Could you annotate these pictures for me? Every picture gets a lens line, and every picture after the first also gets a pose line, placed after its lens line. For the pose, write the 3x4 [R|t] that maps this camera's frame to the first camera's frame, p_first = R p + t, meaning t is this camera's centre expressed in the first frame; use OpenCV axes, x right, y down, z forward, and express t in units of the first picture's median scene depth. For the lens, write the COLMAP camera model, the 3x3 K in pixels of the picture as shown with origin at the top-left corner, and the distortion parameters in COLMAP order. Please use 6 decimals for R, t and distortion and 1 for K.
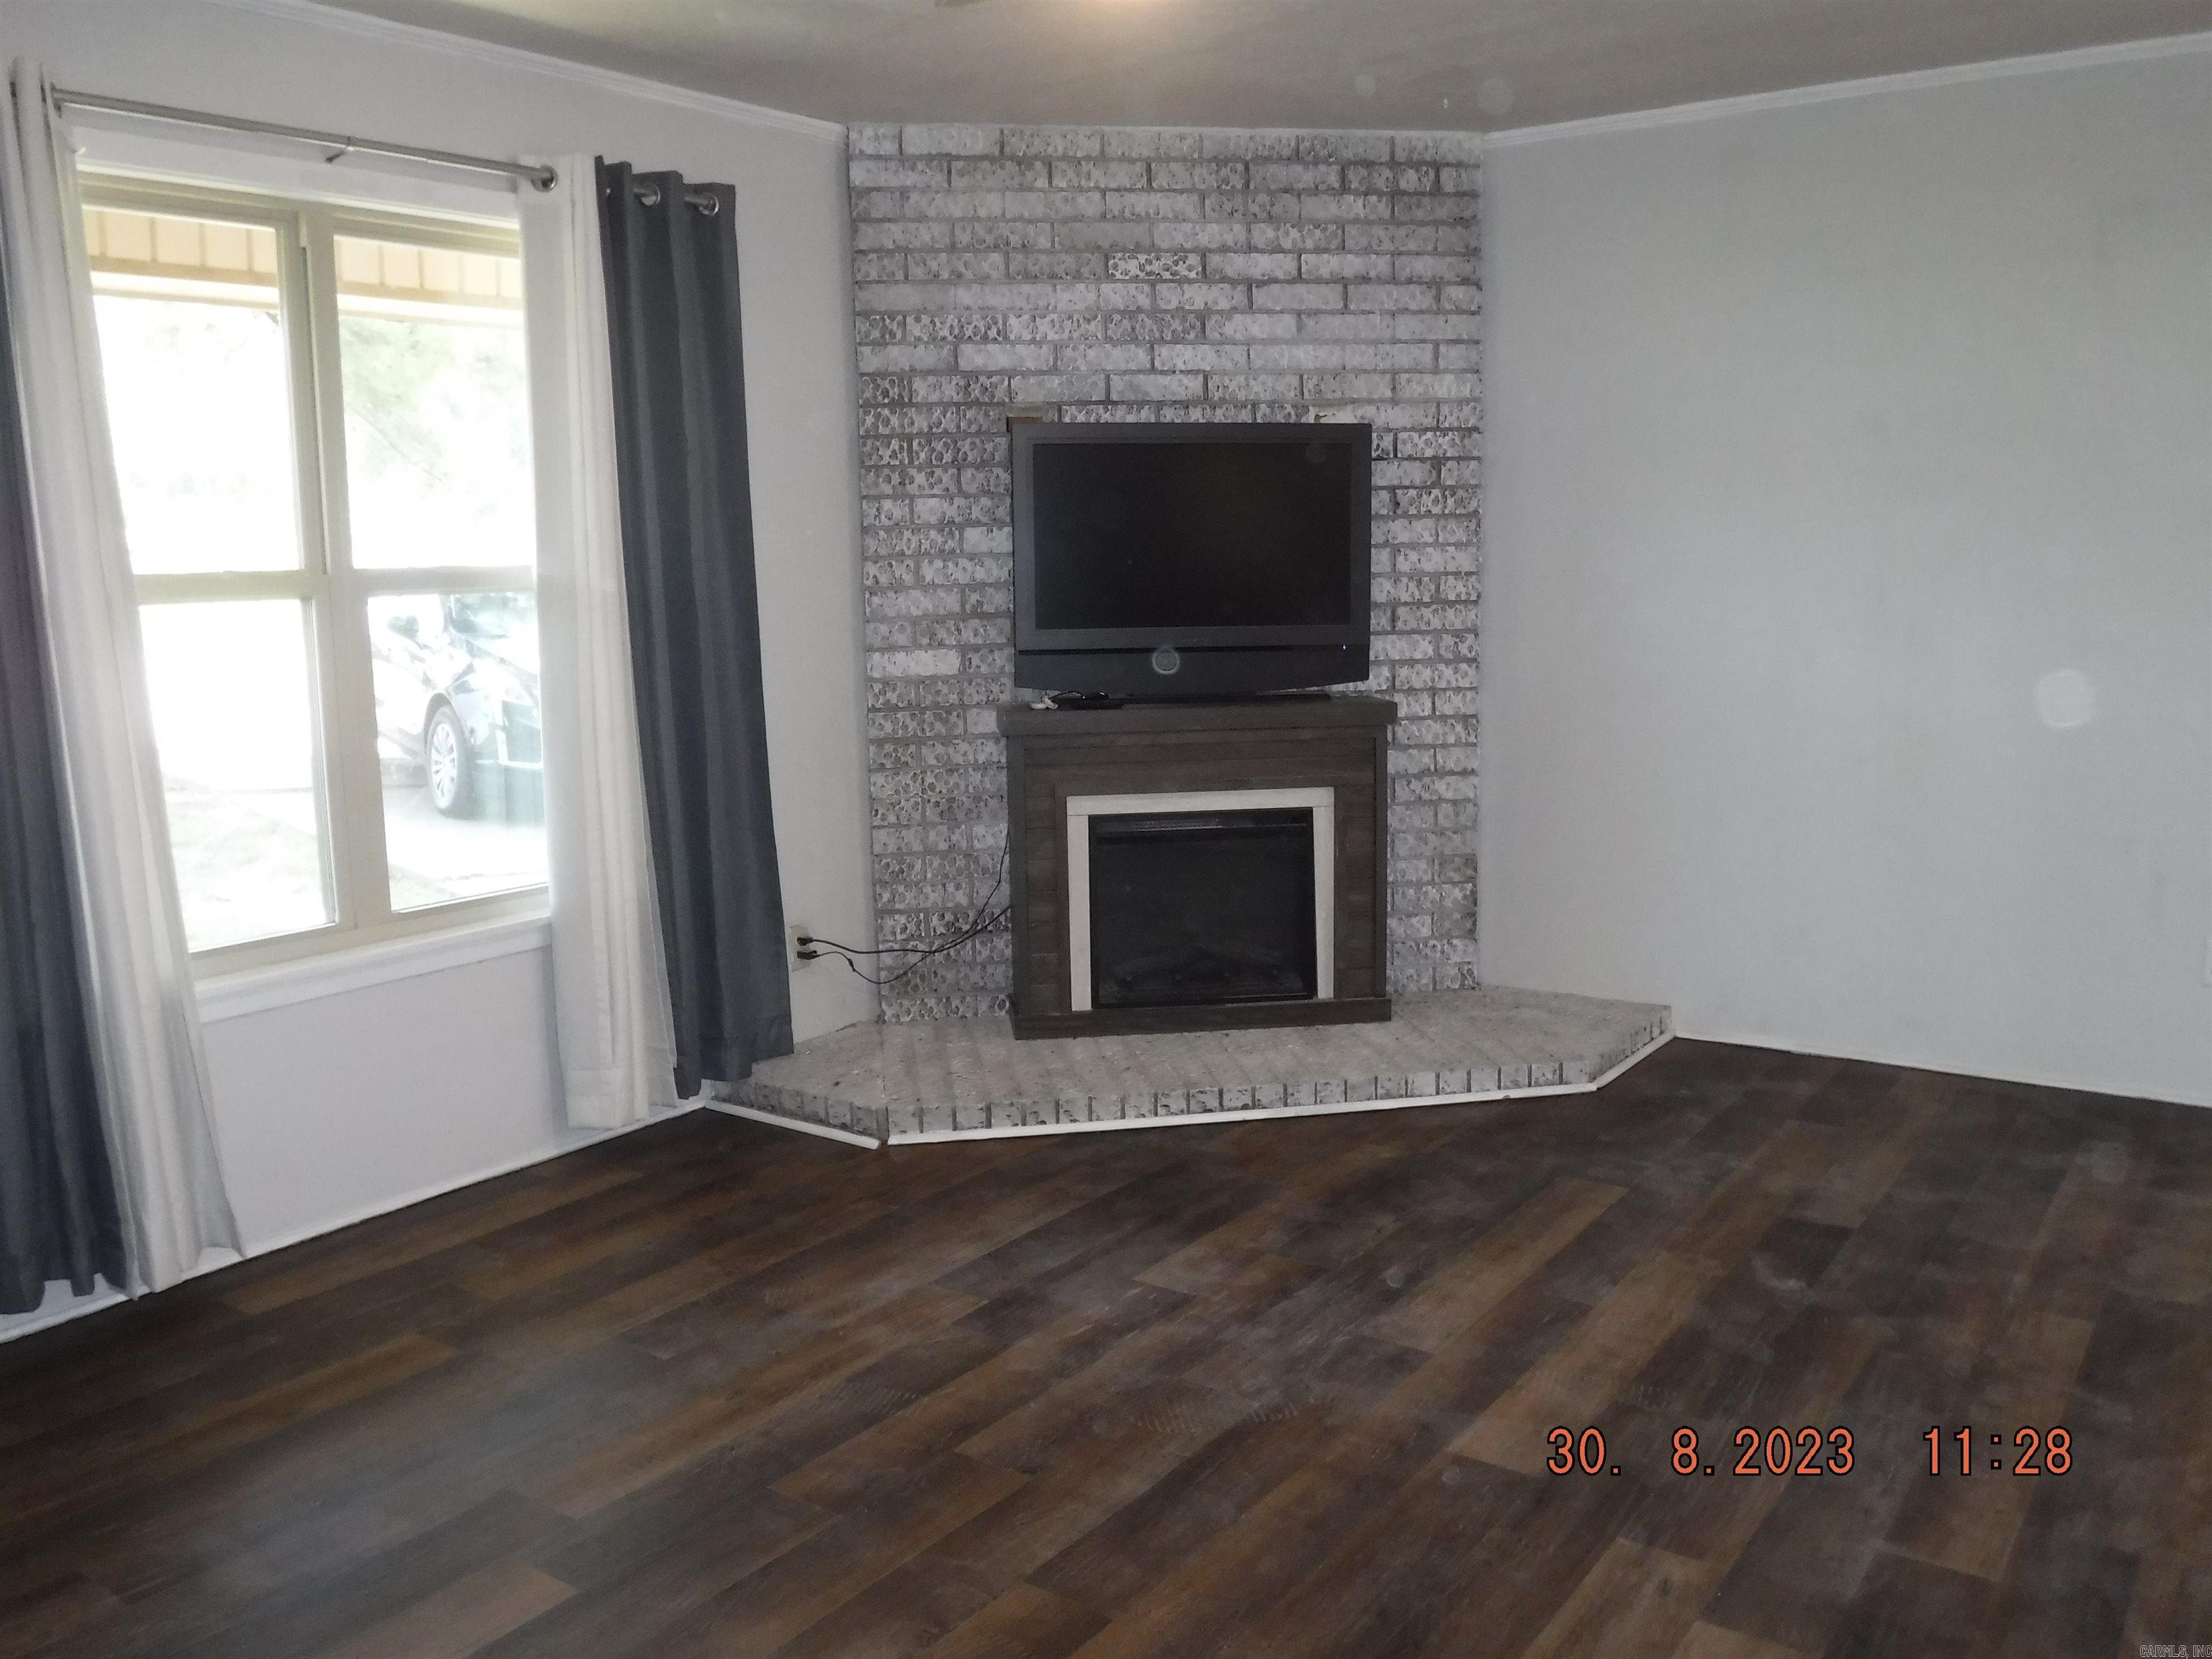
lens RADIAL K [[1813.0, 0, 1126.6], [0, 1813.0, 828.3], [0, 0, 1]] dist [-0.100575, 0.040657]
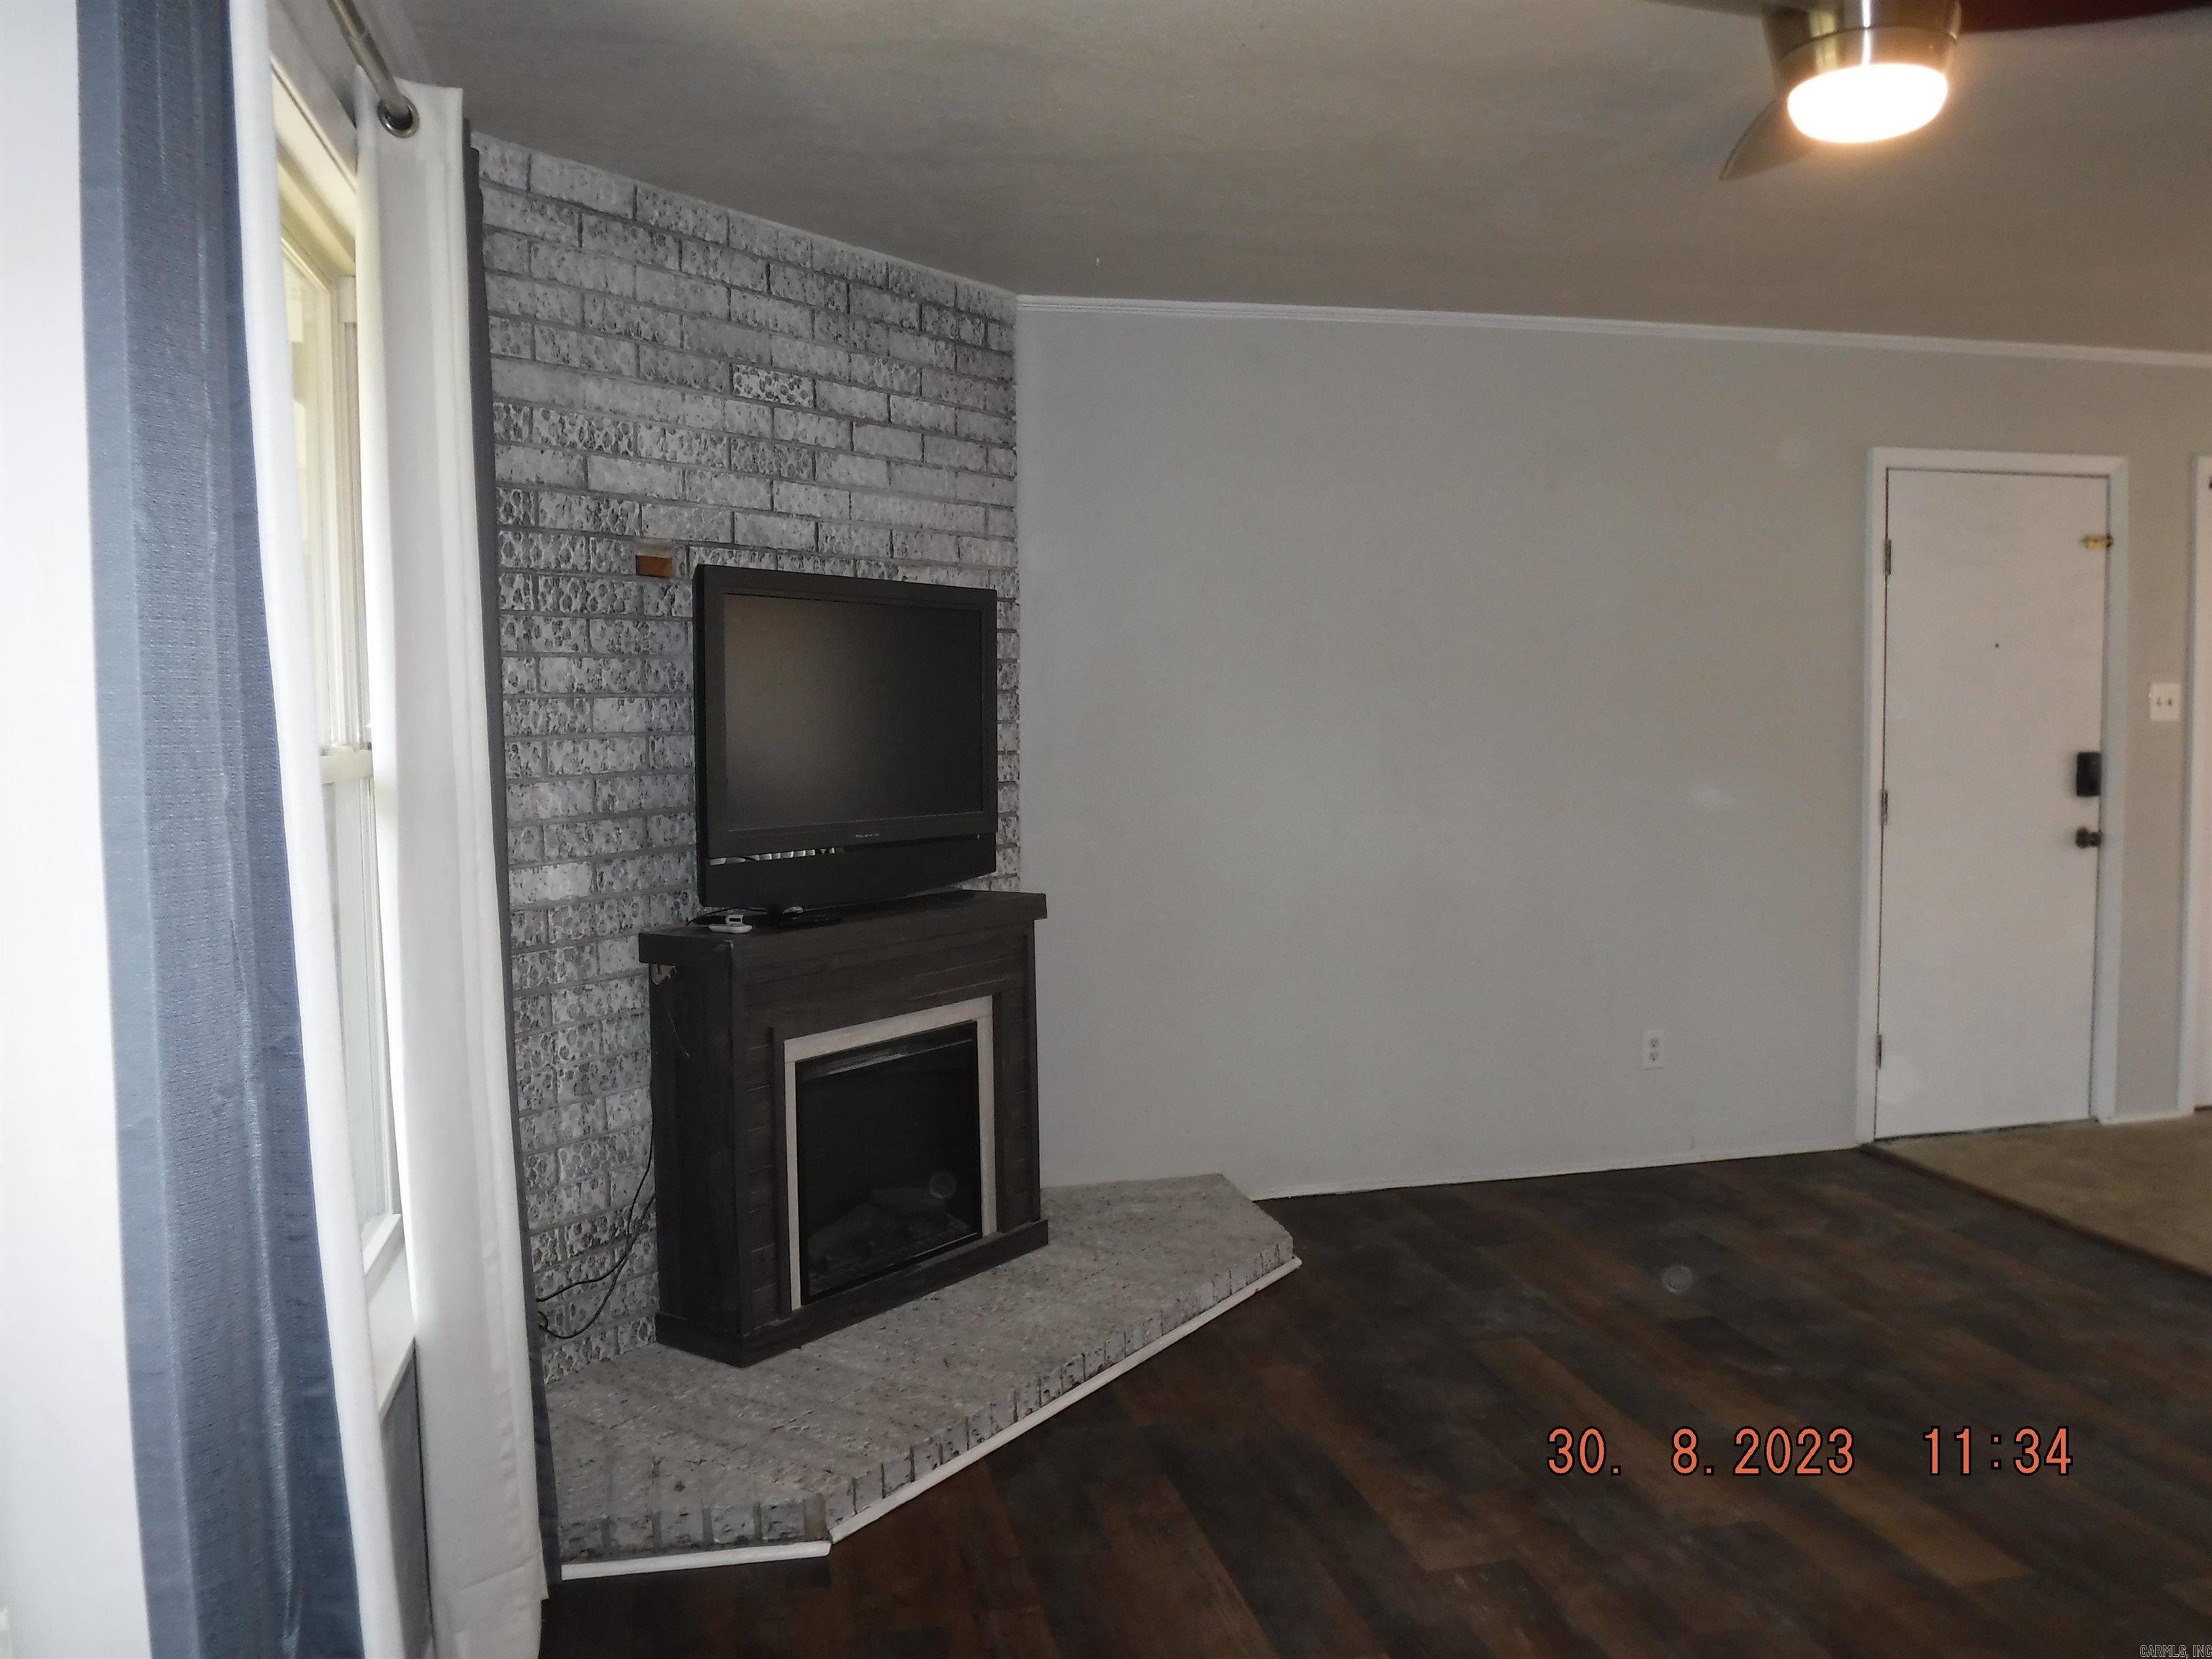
lens RADIAL K [[1813.0, 0, 1116.2], [0, 1813.0, 830.8], [0, 0, 1]] dist [-0.100575, 0.040657]
pose [[0.665635, -0.040035, 0.745202, -0.501714], [0.110804, 0.992794, -0.045637, -0.054719], [-0.738005, 0.112949, 0.665275, 0.355686]]
